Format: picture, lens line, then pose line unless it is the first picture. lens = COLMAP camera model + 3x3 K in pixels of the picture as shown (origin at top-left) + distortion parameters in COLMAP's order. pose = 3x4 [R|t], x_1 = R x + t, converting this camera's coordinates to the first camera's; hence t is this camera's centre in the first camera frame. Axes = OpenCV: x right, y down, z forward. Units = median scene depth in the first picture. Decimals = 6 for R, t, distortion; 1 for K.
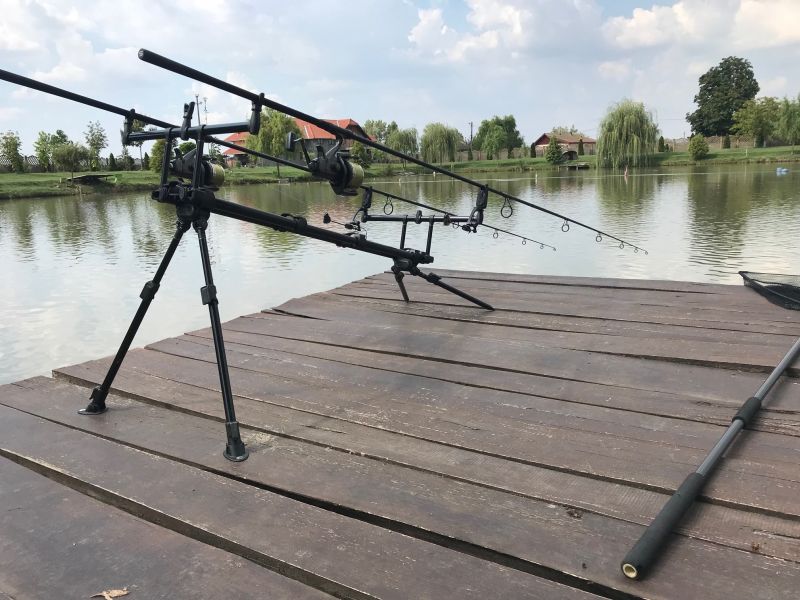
lens RADIAL K [[644.1, 0, 400.0], [0, 644.1, 300.0], [0, 0, 1]] dist [0.030673, -0.041690]
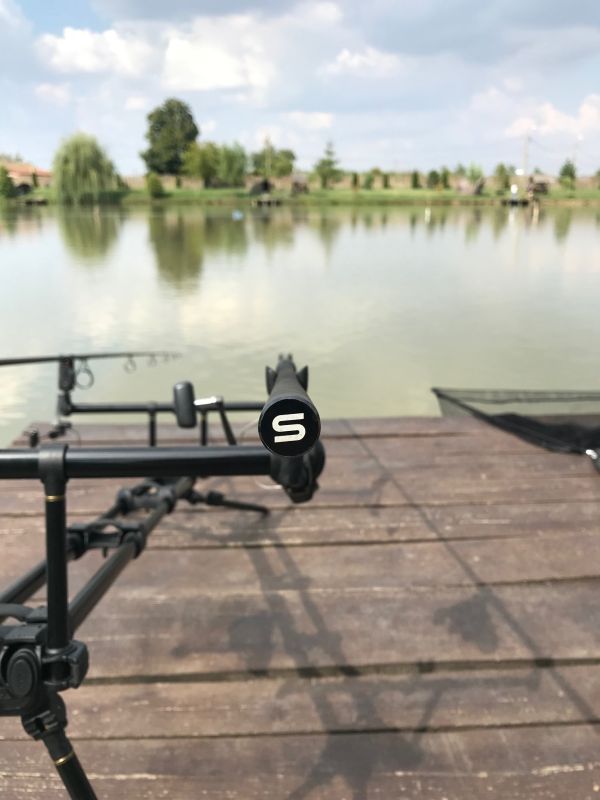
lens RADIAL K [[667.3, 0, 313.3], [0, 667.3, 398.1], [0, 0, 1]] dist [0.012334, -0.039096]
pose [[0.799503, -0.135487, 0.585182, -0.379032], [0.087267, 0.990092, 0.110007, -0.310802], [-0.594288, -0.036883, 0.803406, 0.646599]]
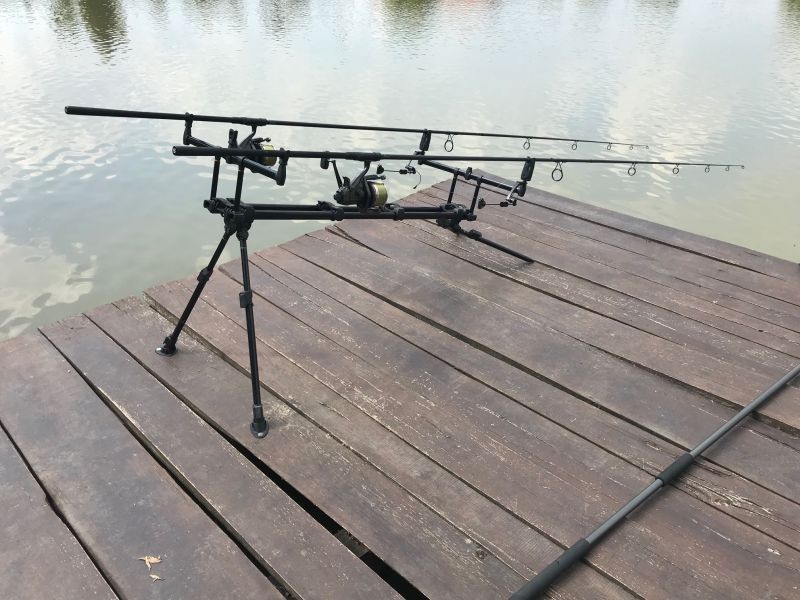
lens RADIAL K [[644.1, 0, 400.0], [0, 644.1, 300.0], [0, 0, 1]] dist [0.030673, -0.041690]
pose [[0.979002, 0.140780, -0.147432, 0.164135], [-0.088687, 0.945345, 0.313780, -0.401791], [0.183548, -0.294116, 0.937980, -0.086255]]
